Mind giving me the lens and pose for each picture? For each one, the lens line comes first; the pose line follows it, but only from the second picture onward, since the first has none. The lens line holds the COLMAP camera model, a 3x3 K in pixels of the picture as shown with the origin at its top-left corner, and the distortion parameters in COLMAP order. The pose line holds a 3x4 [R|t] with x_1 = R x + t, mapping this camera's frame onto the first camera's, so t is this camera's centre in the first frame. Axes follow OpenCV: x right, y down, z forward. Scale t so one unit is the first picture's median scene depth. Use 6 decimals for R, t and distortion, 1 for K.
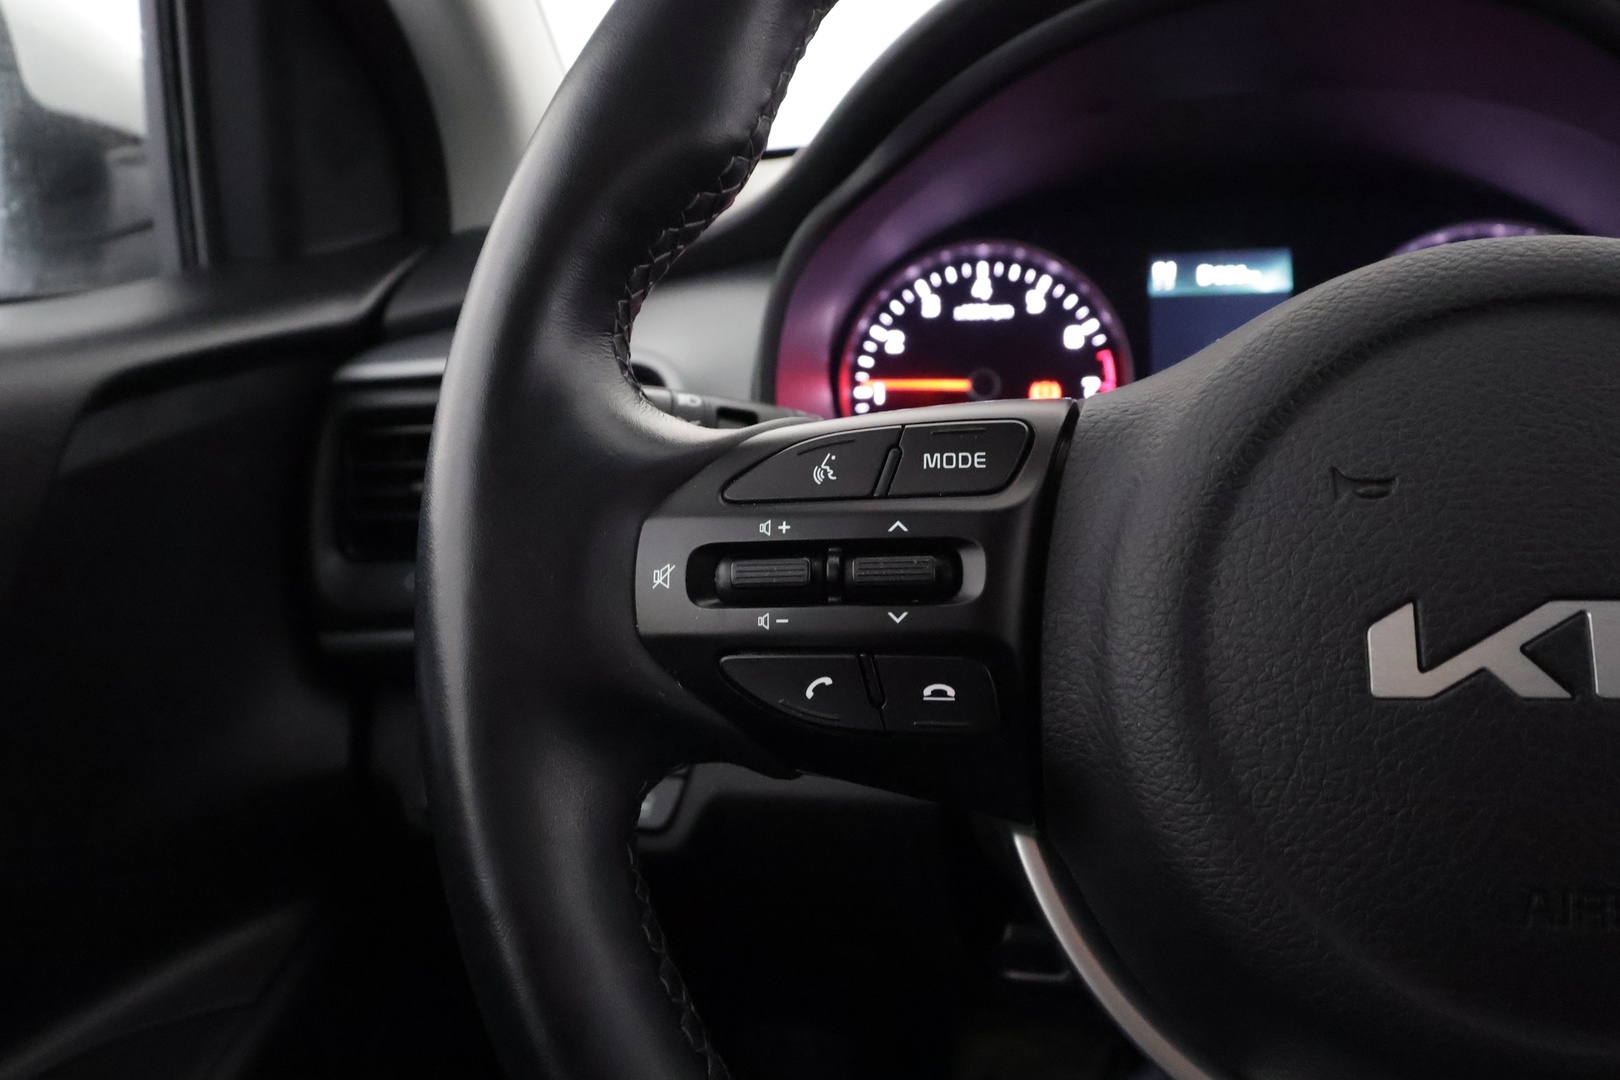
lens RADIAL K [[1299.8, 0, 812.5], [0, 1299.8, 540.6], [0, 0, 1]] dist [0.013404, -0.007122]
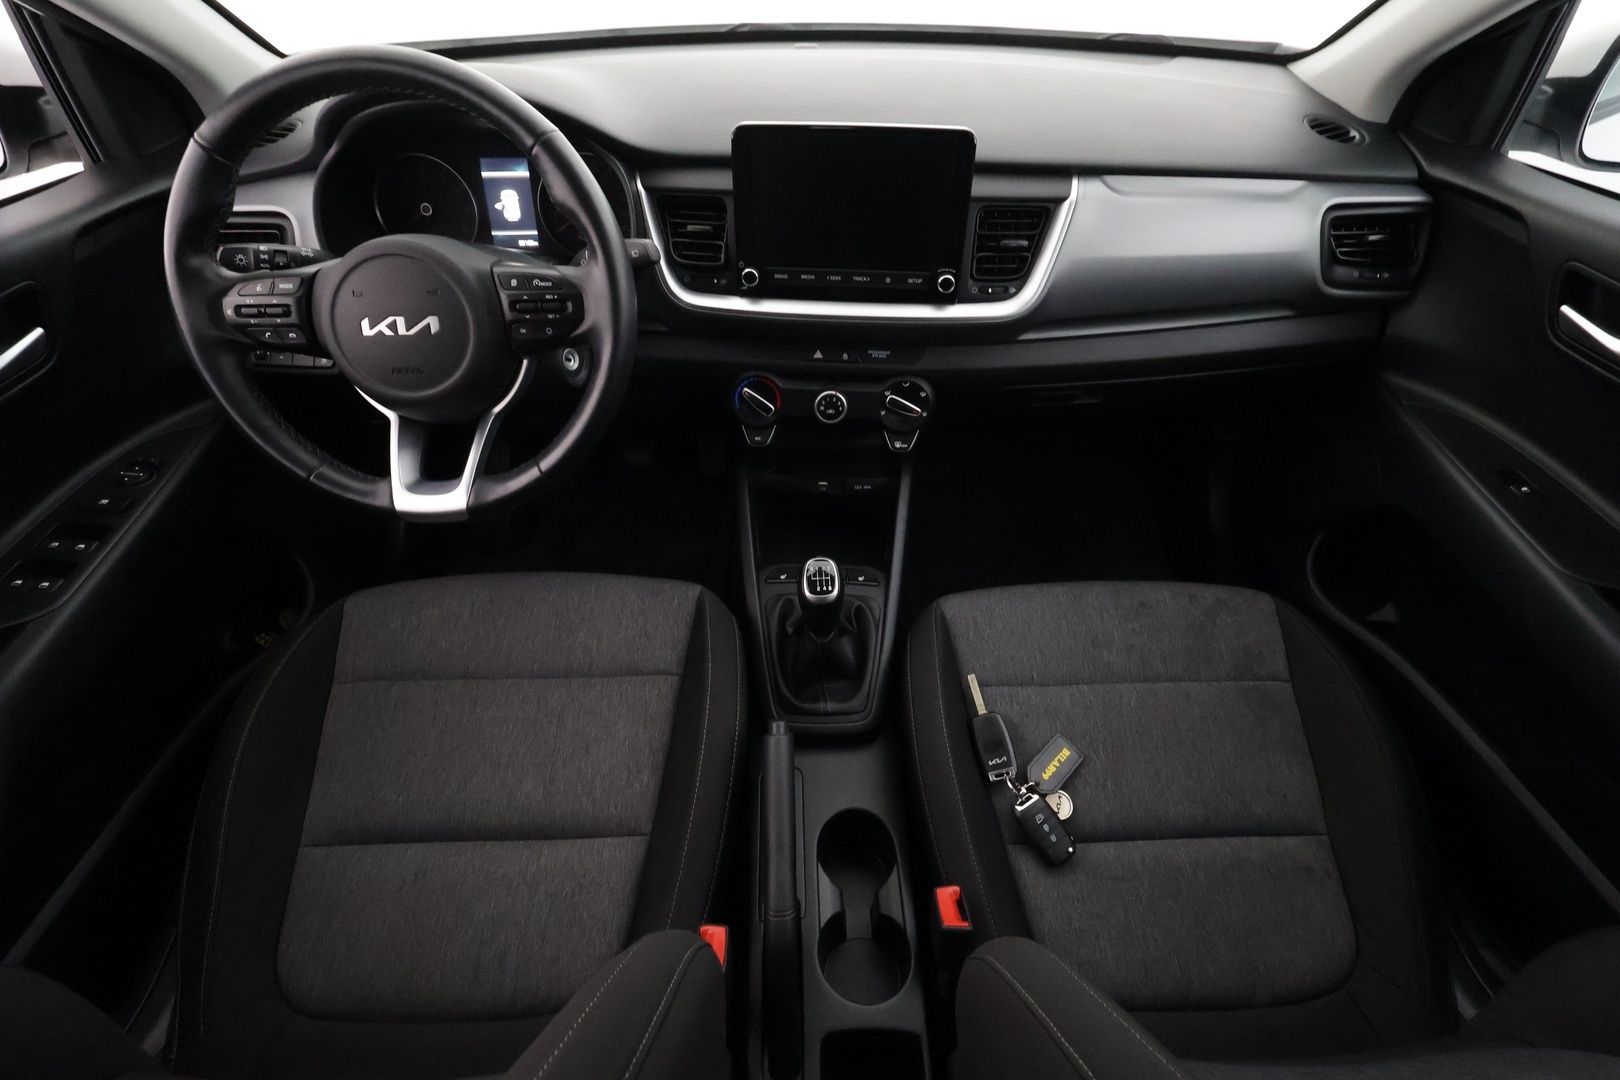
lens RADIAL K [[760.5, 0, 804.4], [0, 760.5, 536.8], [0, 0, 1]] dist [0.002120, 0.000191]
pose [[0.978107, -0.074288, 0.194391, 1.393471], [-0.006390, 0.922950, 0.384867, -0.309002], [-0.208005, -0.377683, 0.902269, -2.348291]]
